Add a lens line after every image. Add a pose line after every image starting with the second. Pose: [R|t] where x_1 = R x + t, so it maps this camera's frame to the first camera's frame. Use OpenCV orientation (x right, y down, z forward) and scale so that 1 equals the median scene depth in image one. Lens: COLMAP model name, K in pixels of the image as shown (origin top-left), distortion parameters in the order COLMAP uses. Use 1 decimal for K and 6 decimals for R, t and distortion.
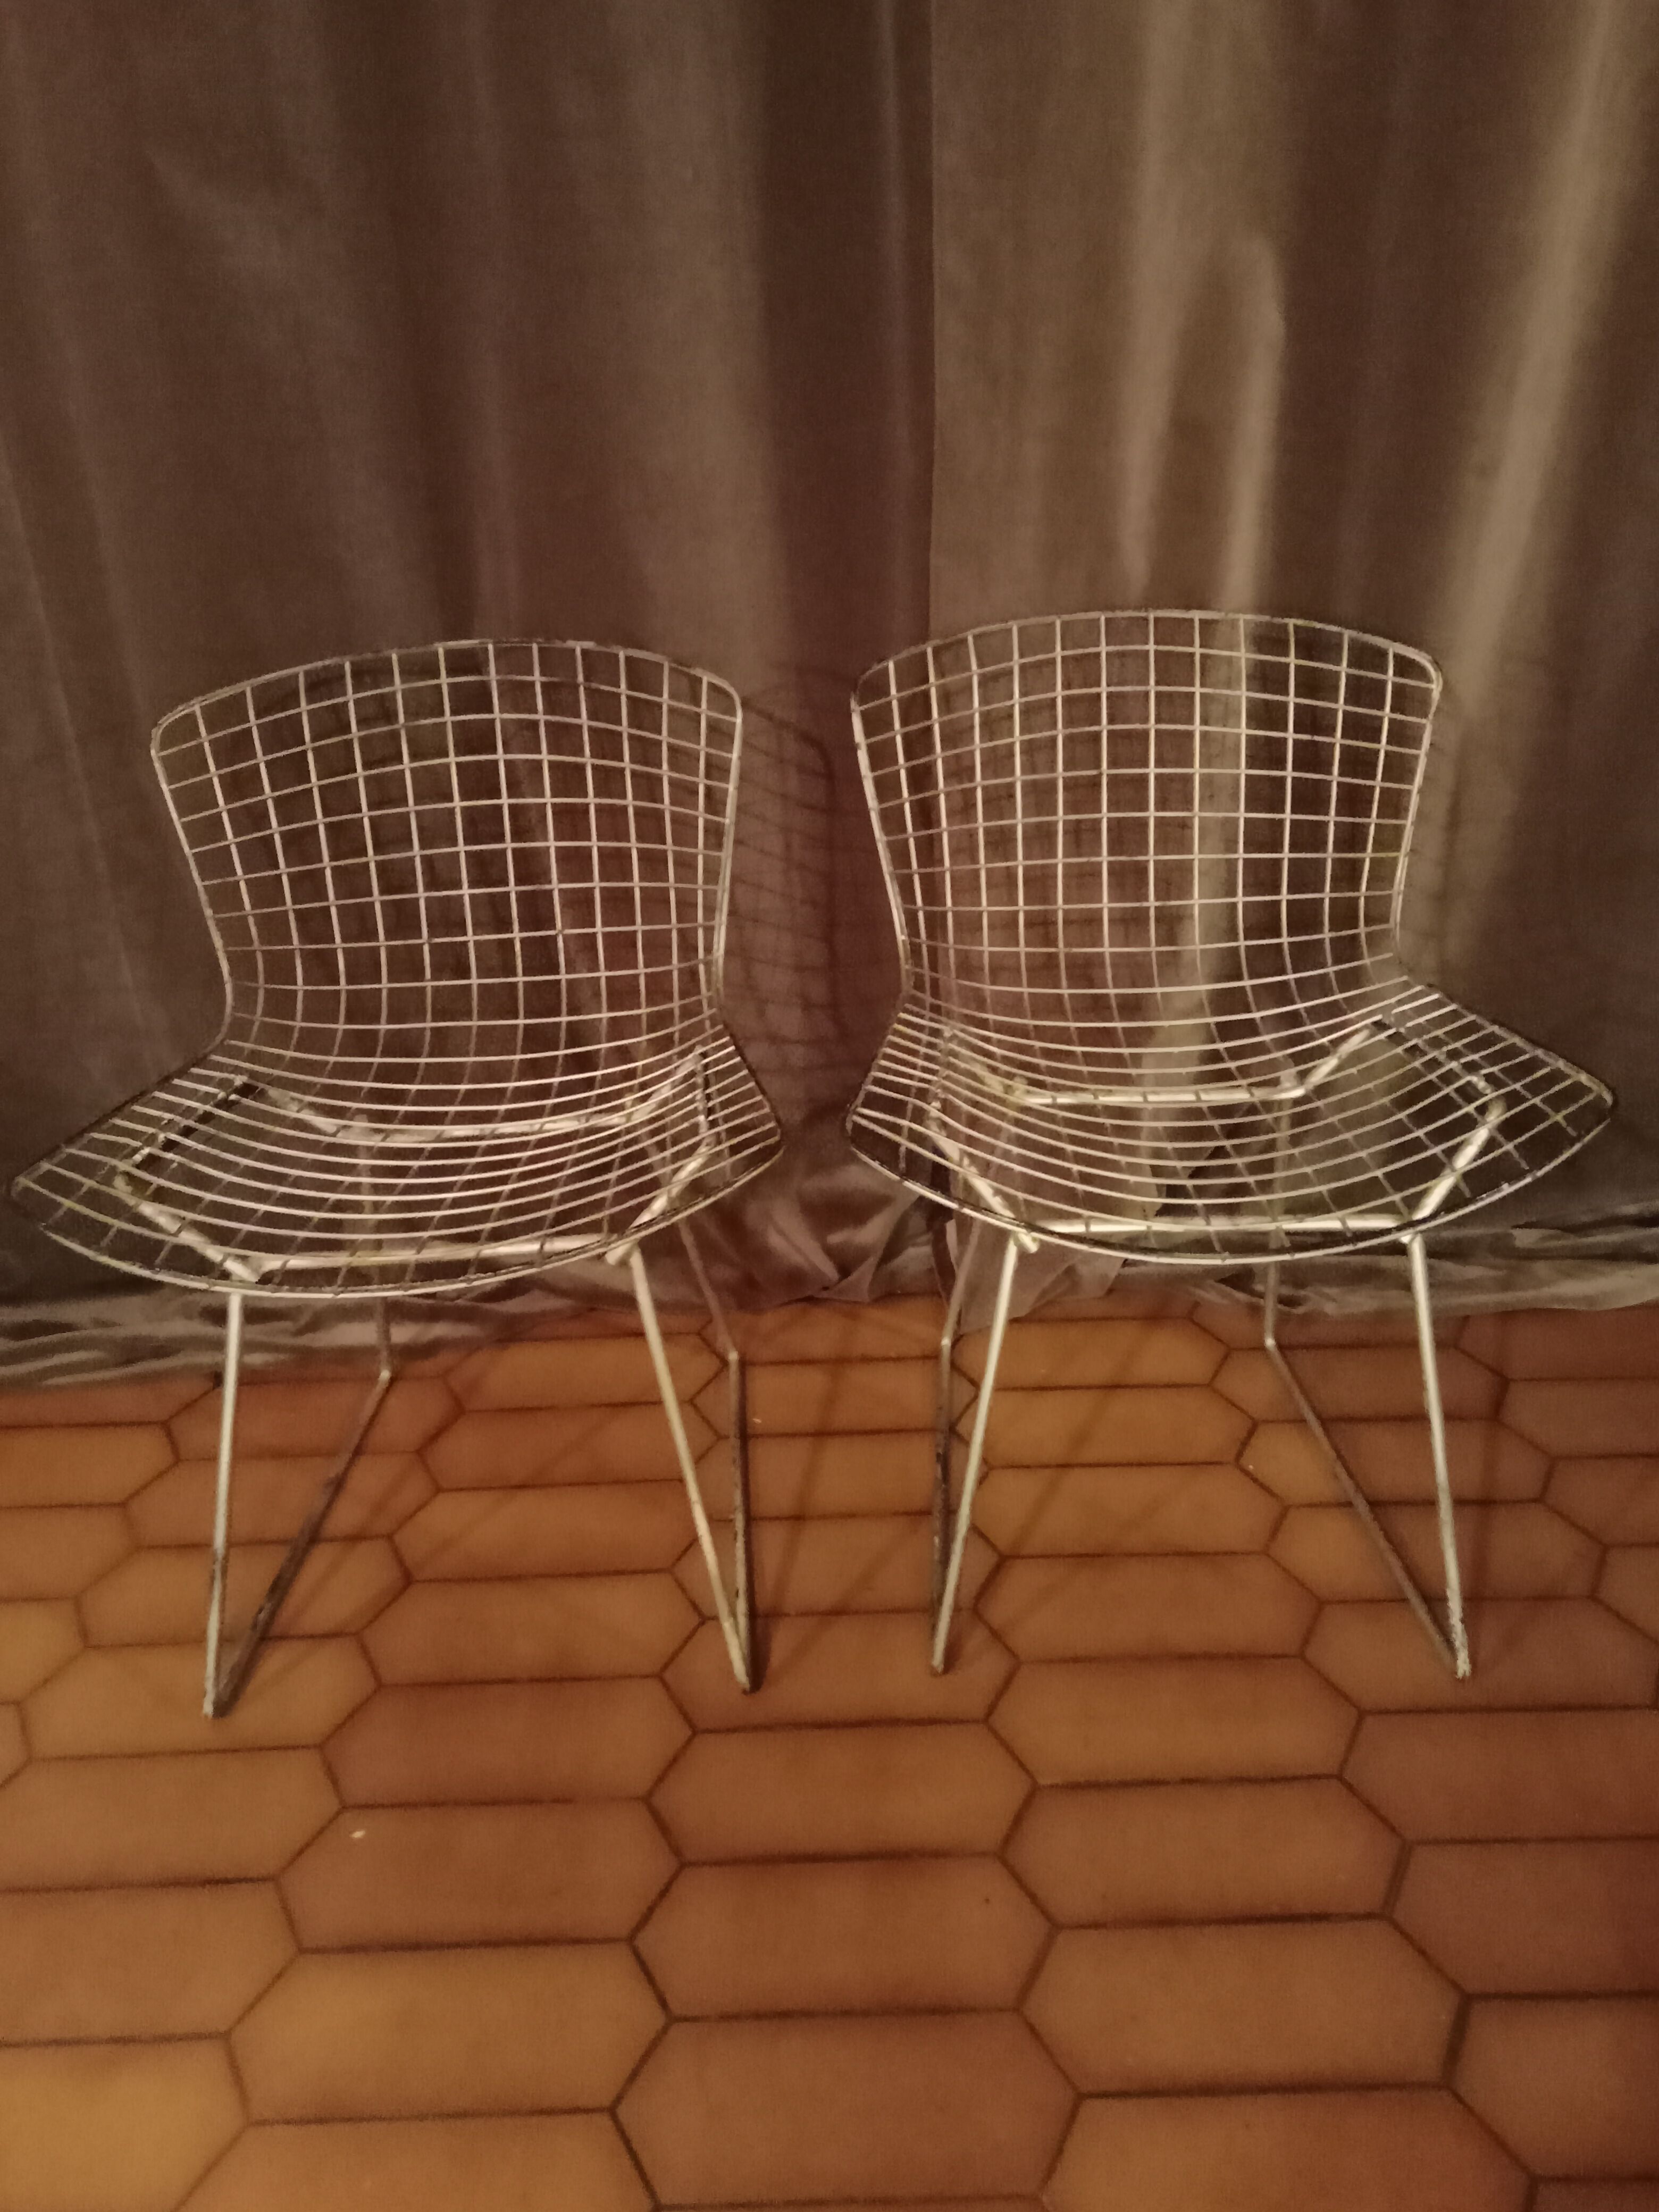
lens RADIAL K [[1707.2, 0, 827.3], [0, 1707.2, 1091.5], [0, 0, 1]] dist [0.037362, -0.050271]
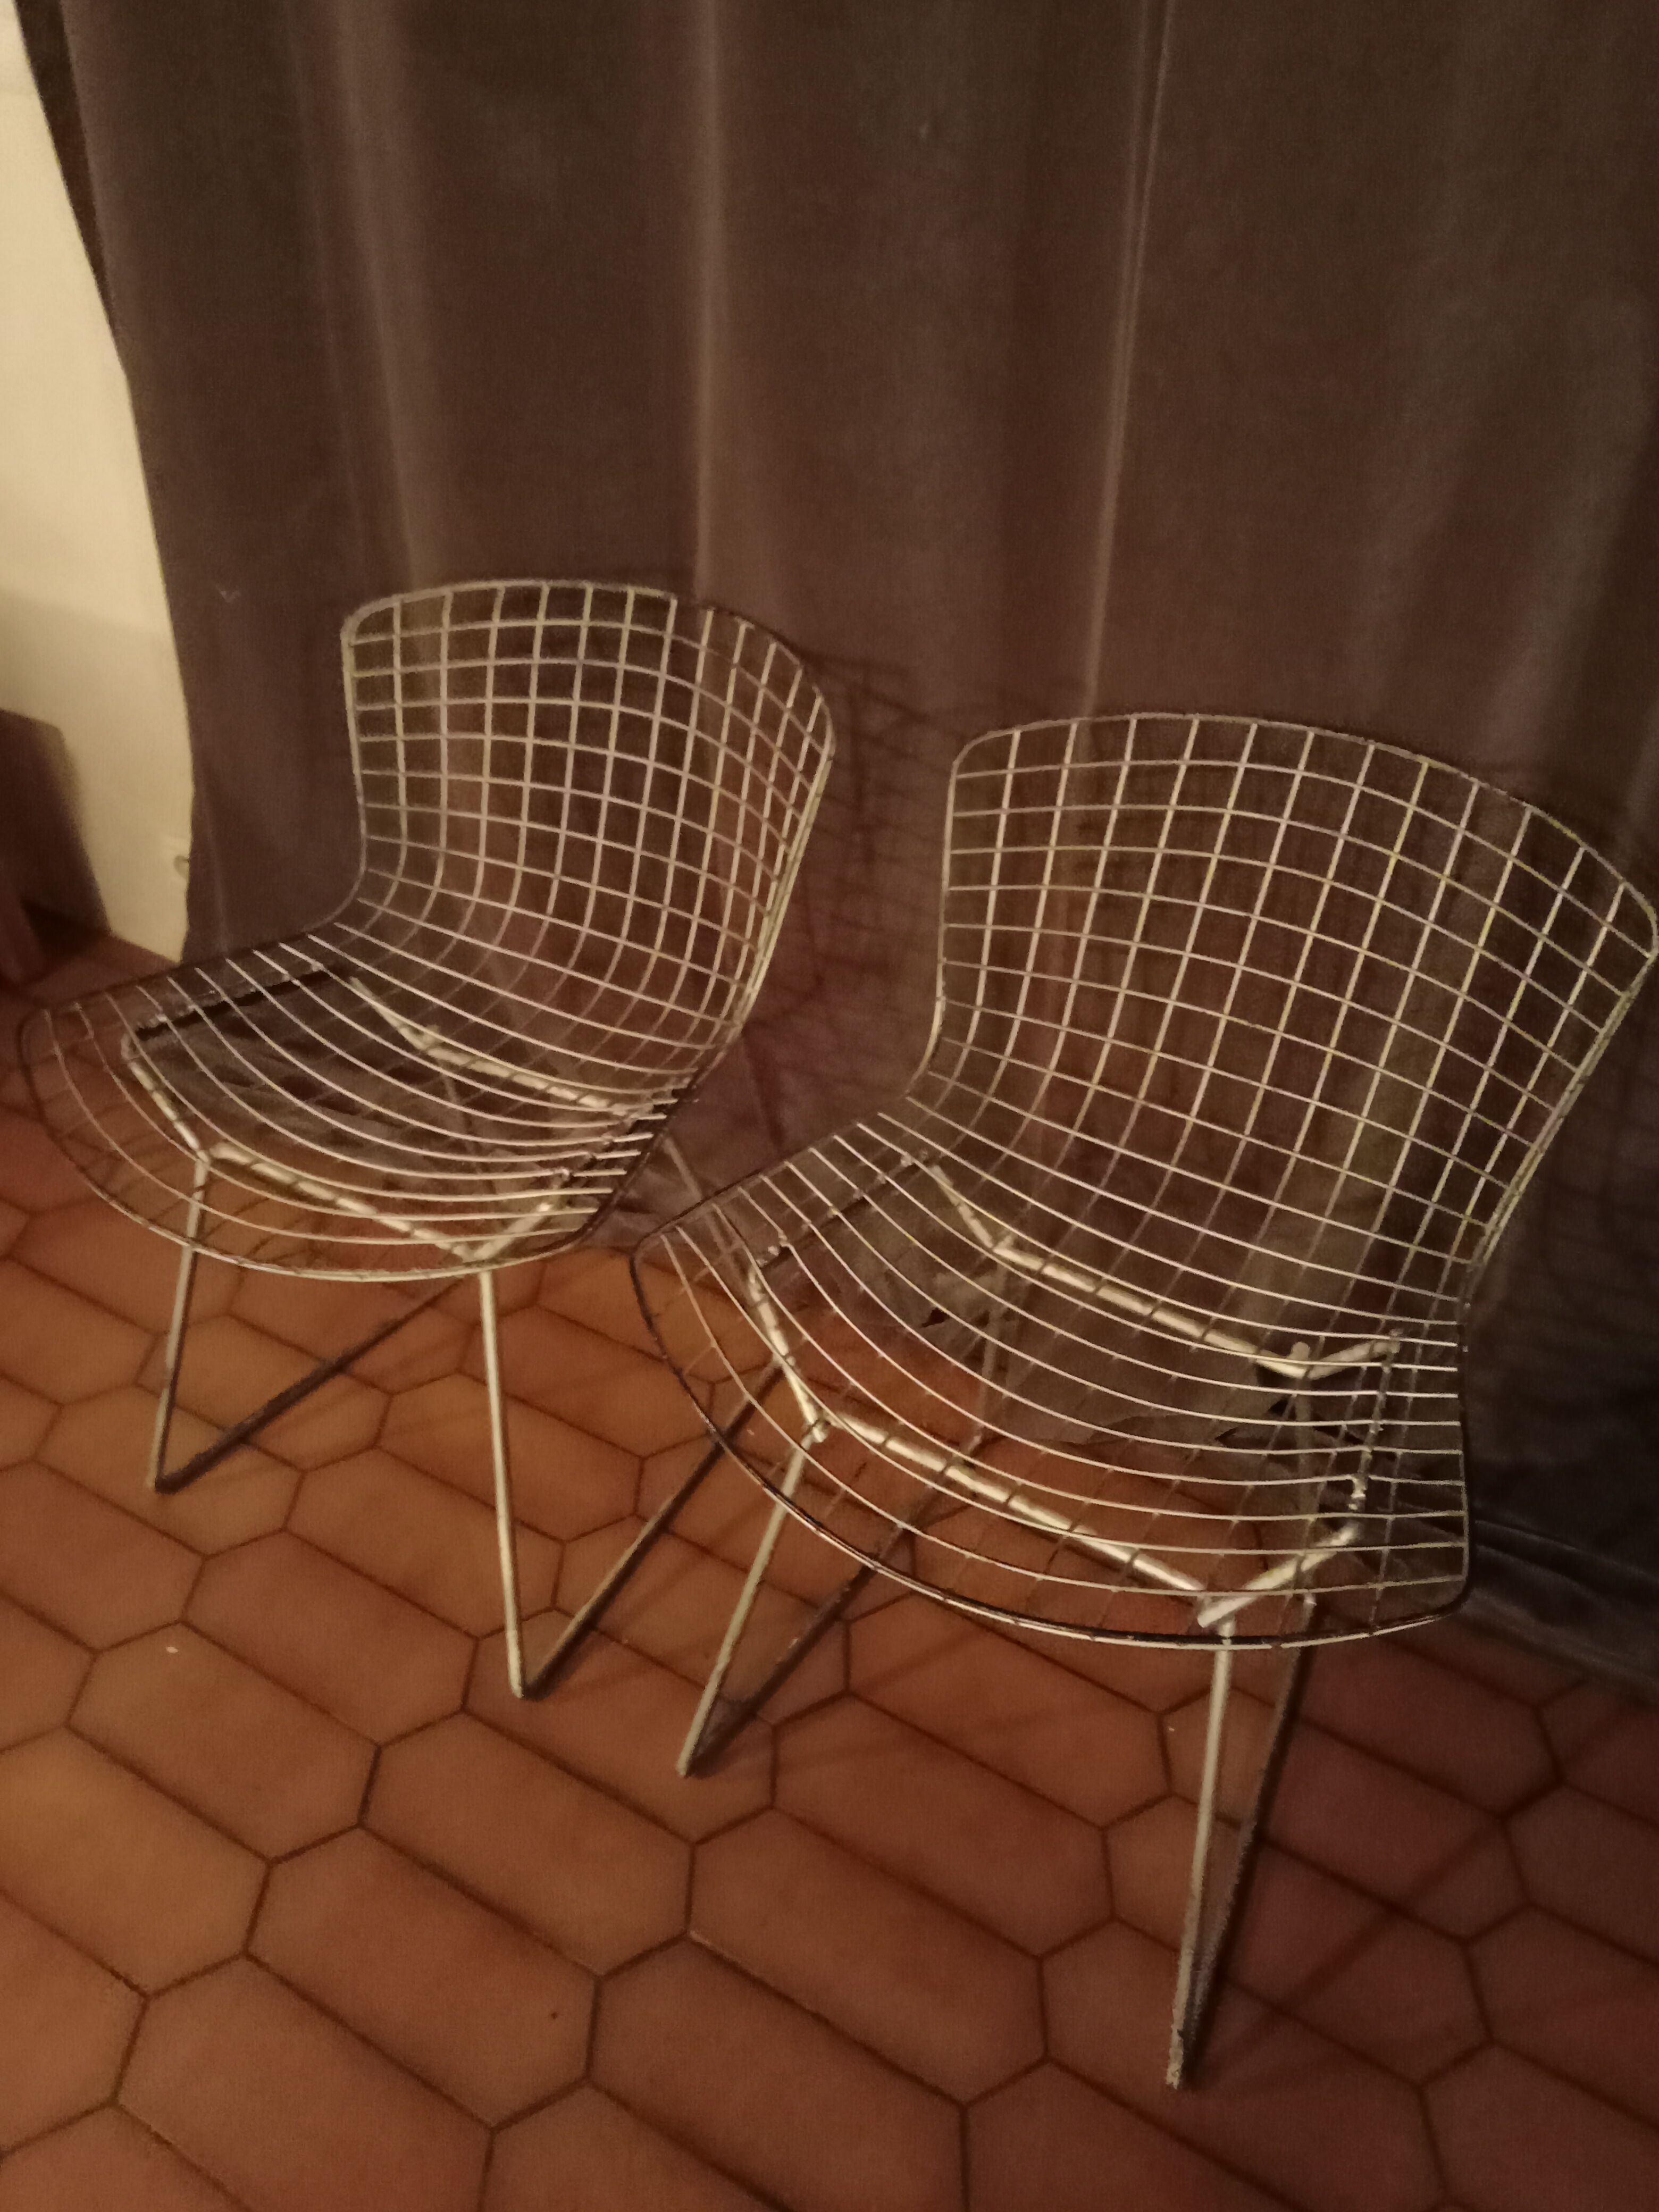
lens RADIAL K [[1707.2, 0, 794.8], [0, 1707.2, 1102.5], [0, 0, 1]] dist [0.037362, -0.050271]
pose [[0.848916, 0.342639, -0.402418, 0.349693], [-0.282165, 0.937621, 0.203101, -0.216350], [0.446906, -0.058867, 0.892642, 0.165045]]
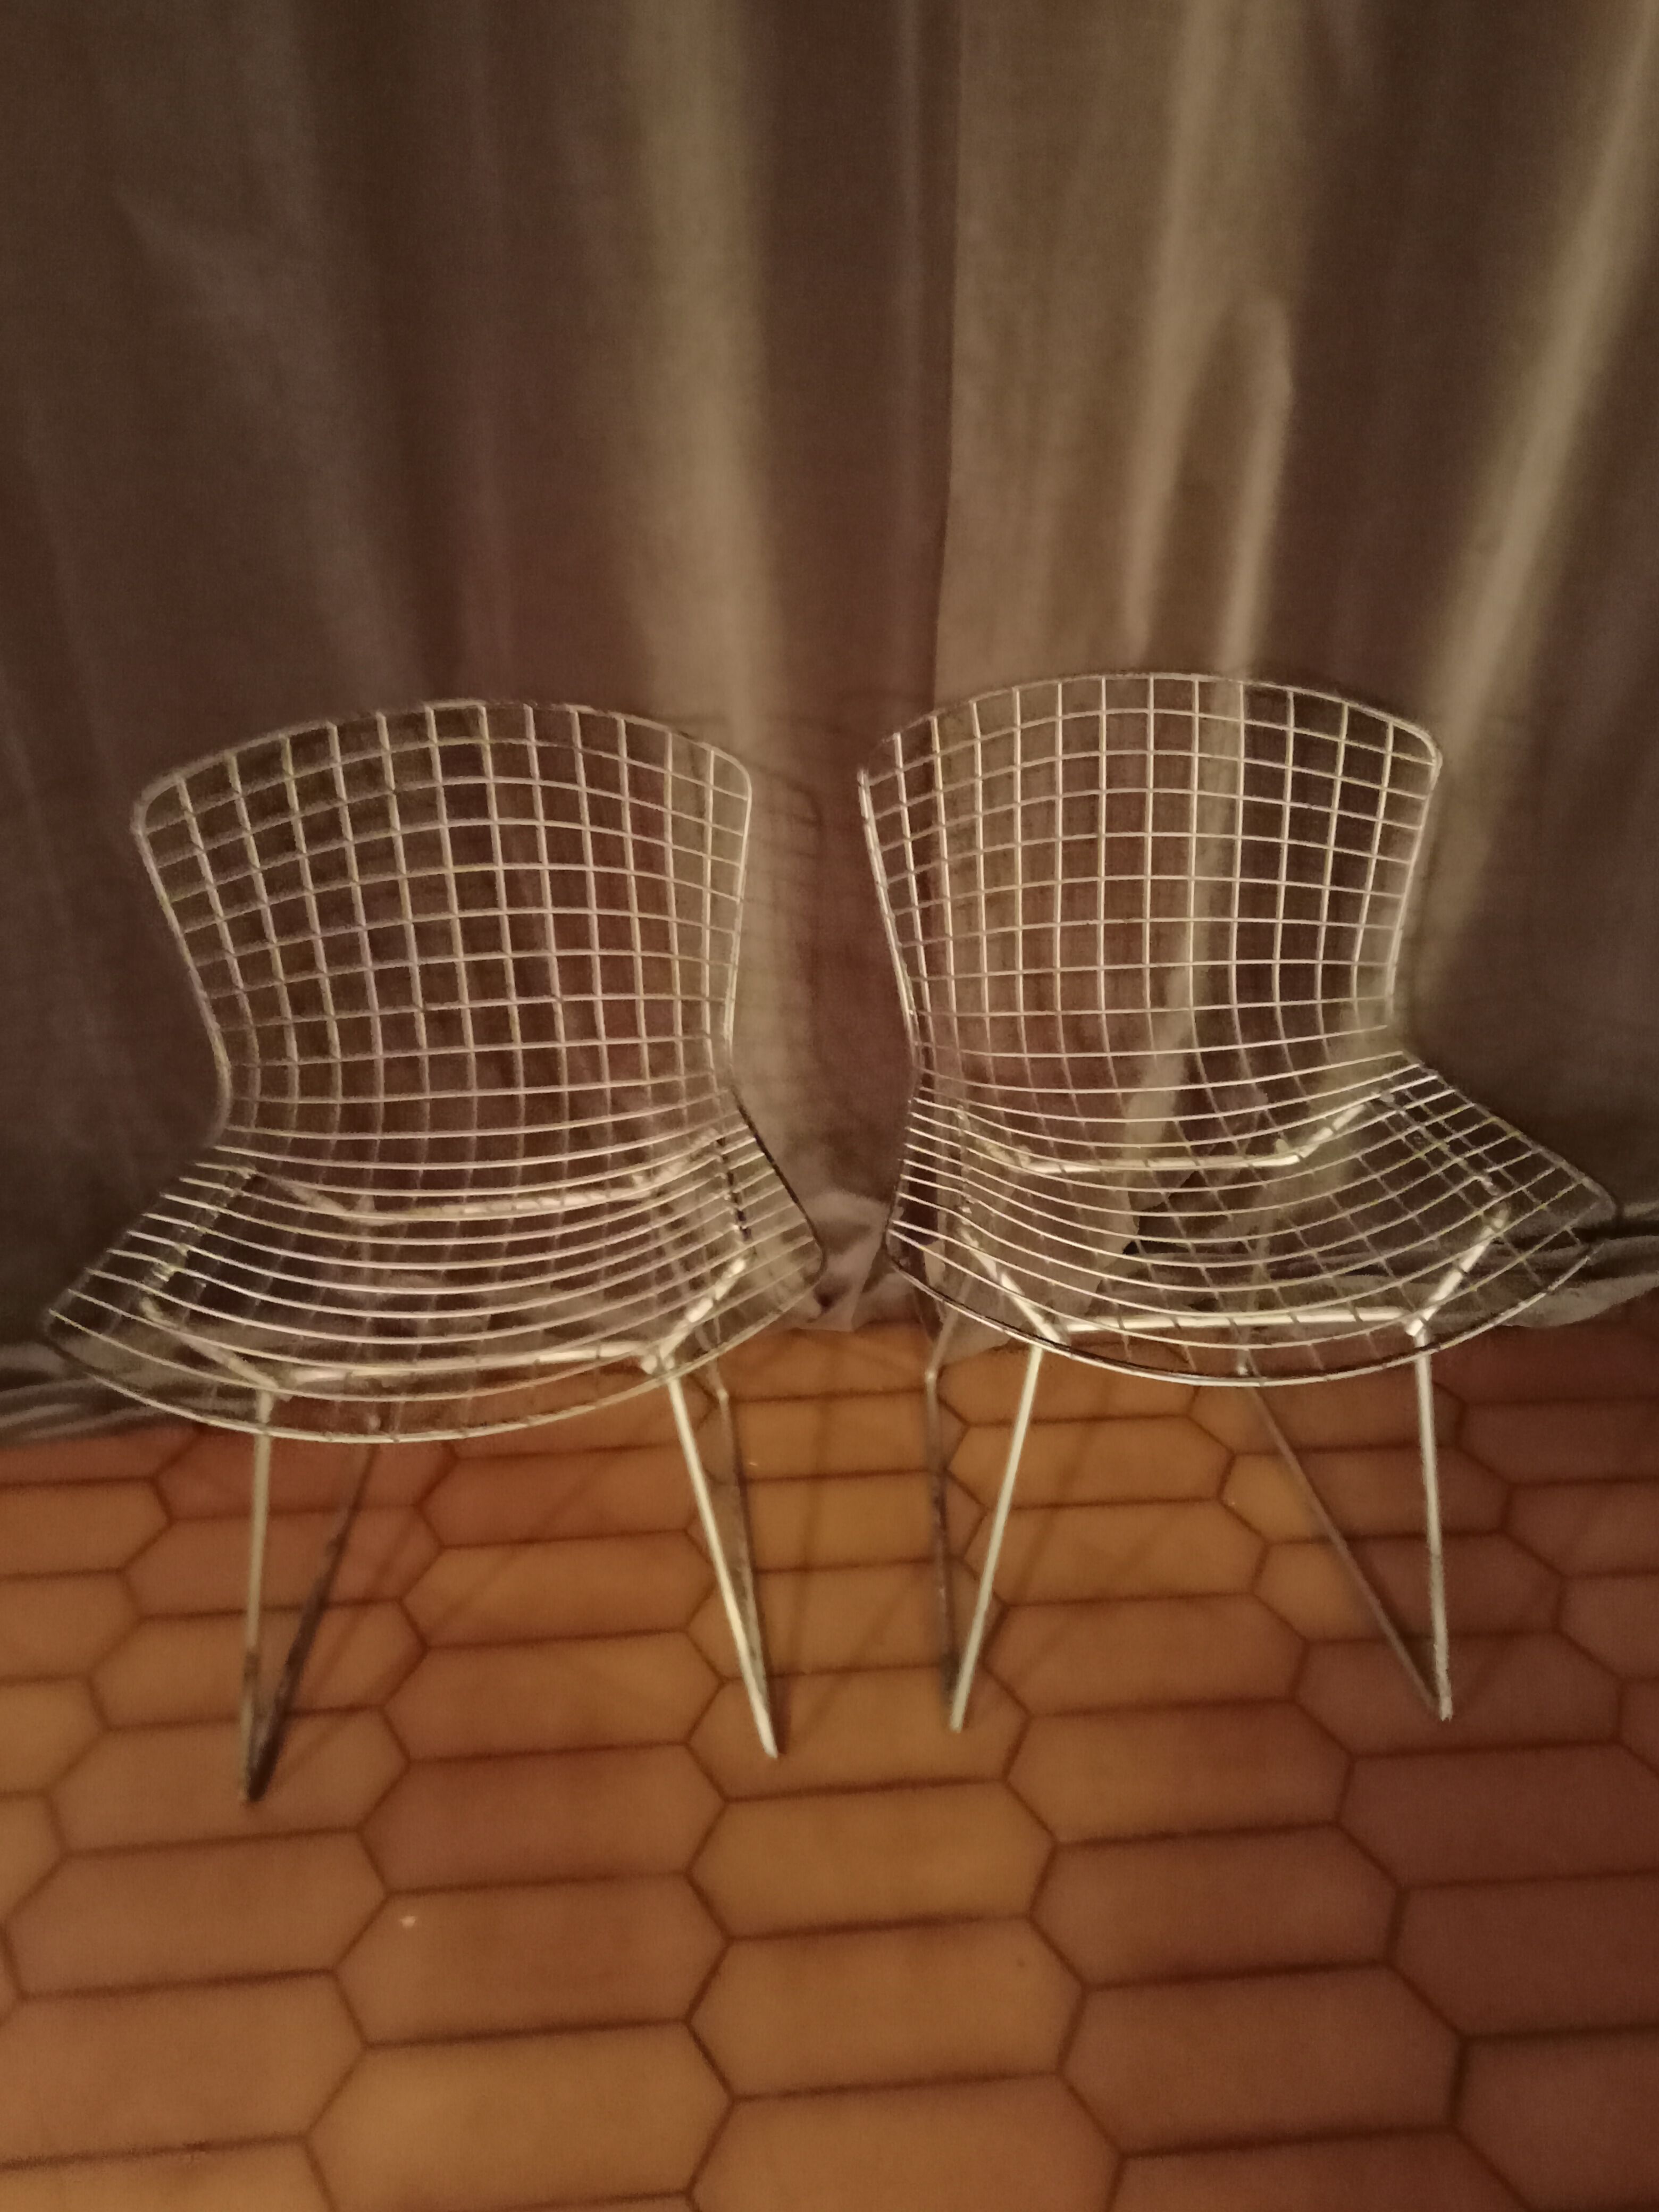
lens RADIAL K [[1720.7, 0, 824.9], [0, 1720.7, 1114.4], [0, 0, 1]] dist [0.050685, -0.080050]
pose [[0.996946, -0.012944, 0.077010, -0.083671], [0.005986, 0.995932, 0.089908, -0.120479], [-0.077860, -0.089173, 0.992968, -0.006243]]
